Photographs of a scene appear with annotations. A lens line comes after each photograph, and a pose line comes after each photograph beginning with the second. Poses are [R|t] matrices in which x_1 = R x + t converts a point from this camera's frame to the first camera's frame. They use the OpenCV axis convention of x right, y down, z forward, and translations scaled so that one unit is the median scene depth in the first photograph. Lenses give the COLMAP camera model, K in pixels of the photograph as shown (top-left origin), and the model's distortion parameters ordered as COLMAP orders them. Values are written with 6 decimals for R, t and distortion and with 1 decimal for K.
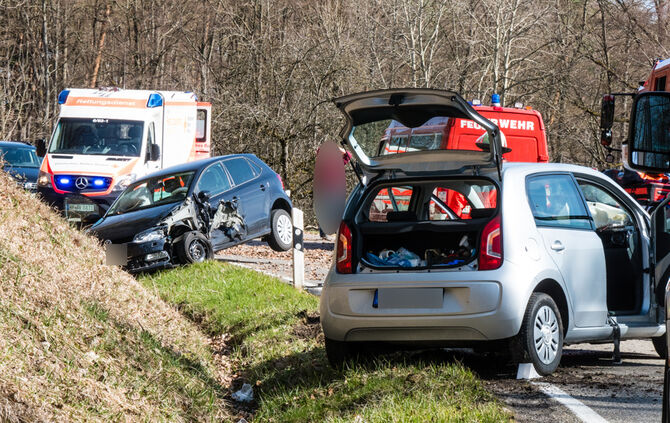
lens RADIAL K [[2854.9, 0, 335.0], [0, 2854.9, 211.5], [0, 0, 1]] dist [0.140993, 2.250044]
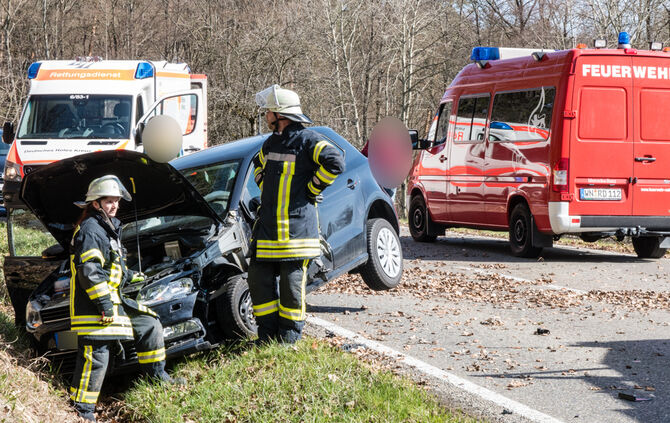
lens RADIAL K [[1809.4, 0, 335.0], [0, 1809.4, 211.5], [0, 0, 1]] dist [0.084766, 0.132657]
pose [[0.997995, -0.041991, 0.047349, -0.045974], [0.040799, 0.998833, 0.025865, -0.012286], [-0.048380, -0.023882, 0.998543, 0.628640]]
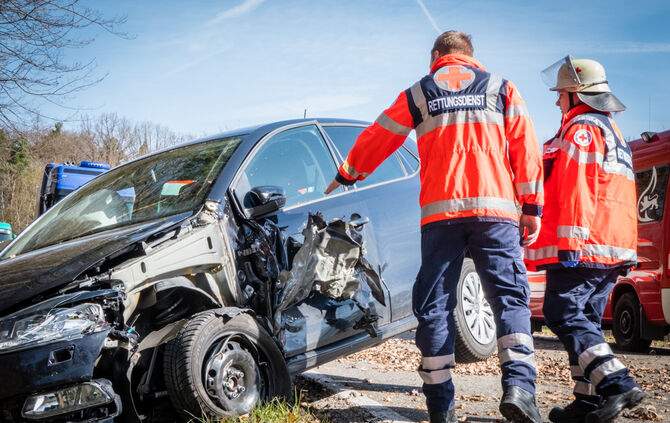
lens RADIAL K [[1214.7, 0, 370.5], [0, 1214.7, 195.1], [0, 0, 1]] dist [-0.008406, -0.114492]
pose [[0.999821, -0.006119, -0.017929, -0.029769], [0.004336, 0.995194, -0.097823, 0.007207], [0.018442, 0.097727, 0.995042, 0.828115]]
